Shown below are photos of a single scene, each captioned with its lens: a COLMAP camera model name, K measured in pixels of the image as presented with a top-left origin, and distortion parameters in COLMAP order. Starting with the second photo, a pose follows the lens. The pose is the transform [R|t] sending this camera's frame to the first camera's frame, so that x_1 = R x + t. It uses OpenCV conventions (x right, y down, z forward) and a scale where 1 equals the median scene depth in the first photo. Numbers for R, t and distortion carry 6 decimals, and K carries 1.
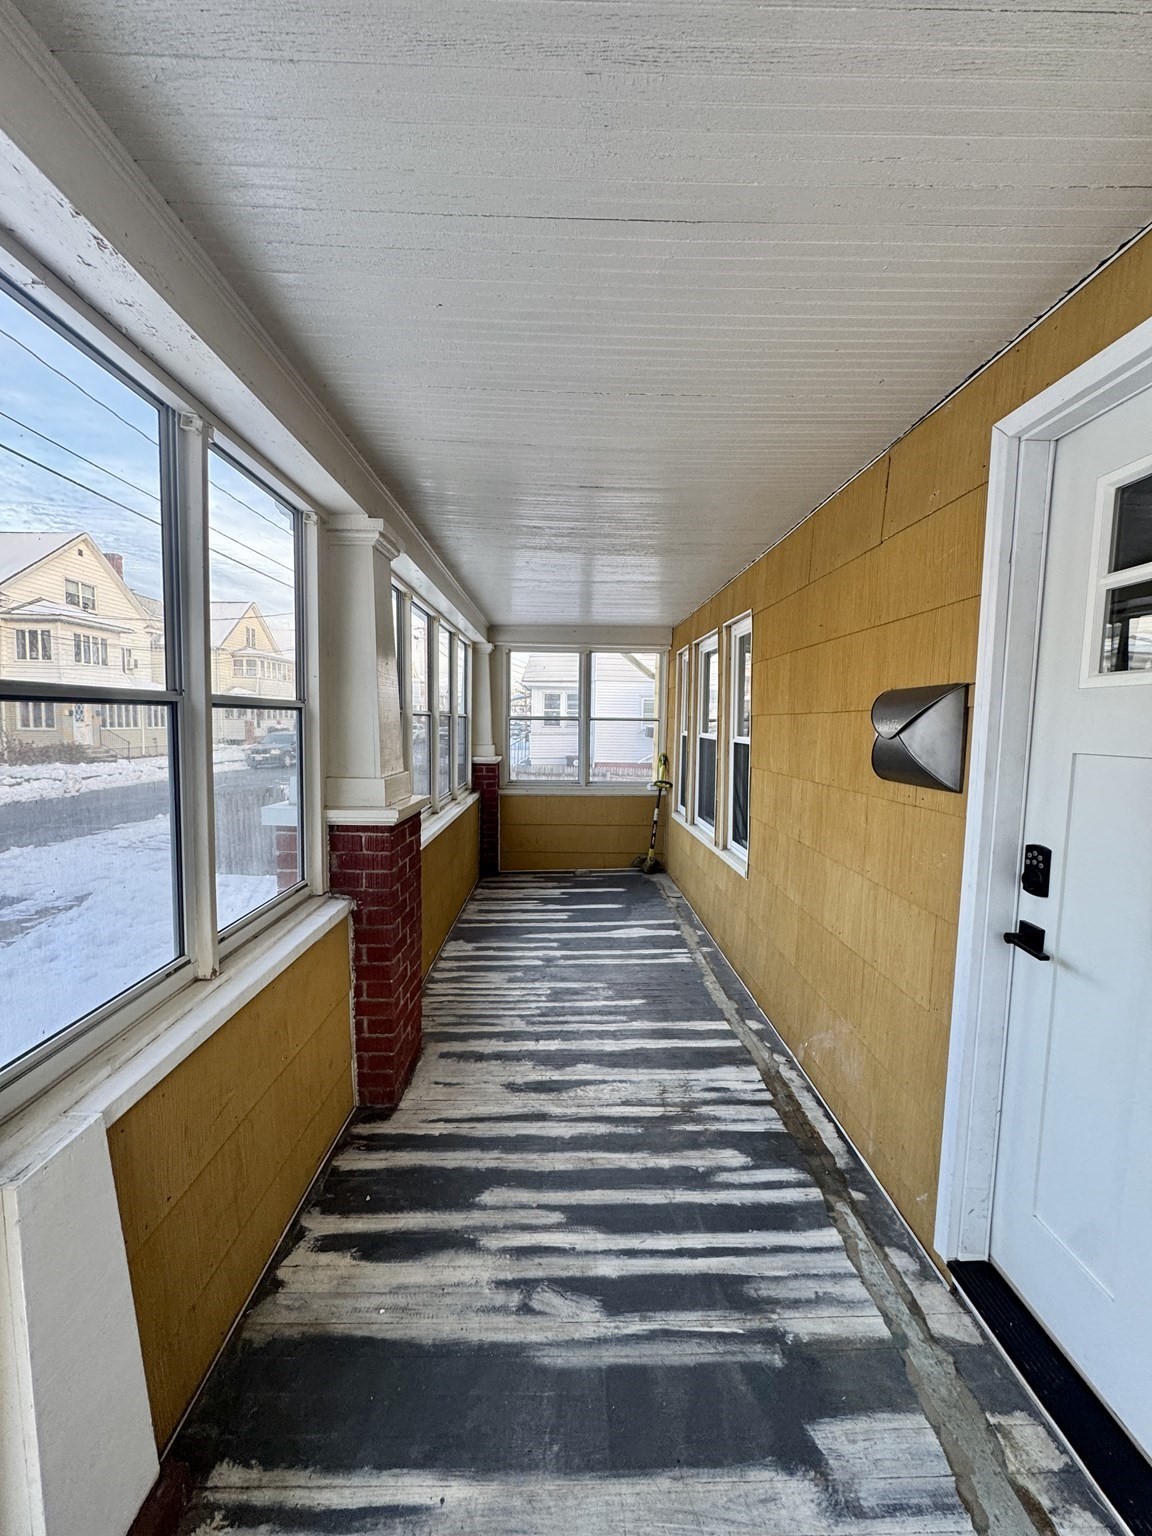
lens RADIAL K [[613.5, 0, 575.2], [0, 613.5, 770.2], [0, 0, 1]] dist [-0.008931, 0.000224]
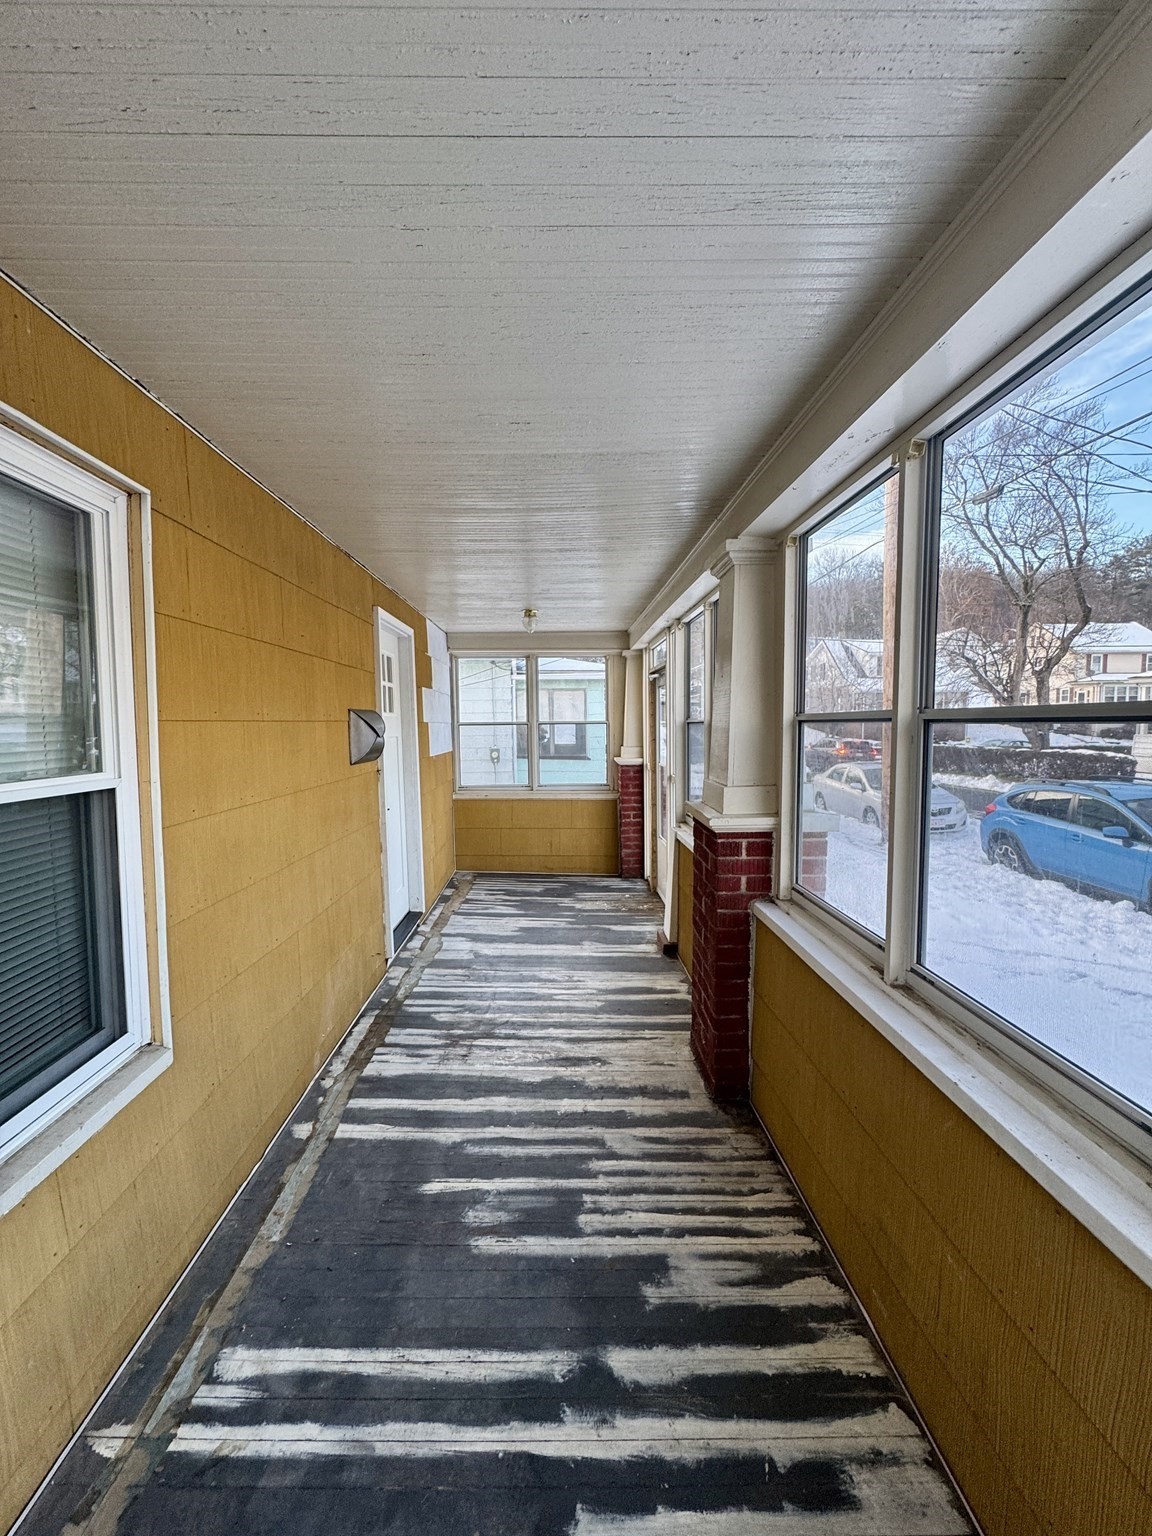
lens RADIAL K [[613.5, 0, 561.6], [0, 613.5, 762.7], [0, 0, 1]] dist [-0.008931, 0.000224]
pose [[-0.999969, -0.005004, 0.006016, -0.035328], [-0.004087, 0.989606, 0.143747, -0.166010], [-0.006673, 0.143718, -0.989596, 1.924551]]
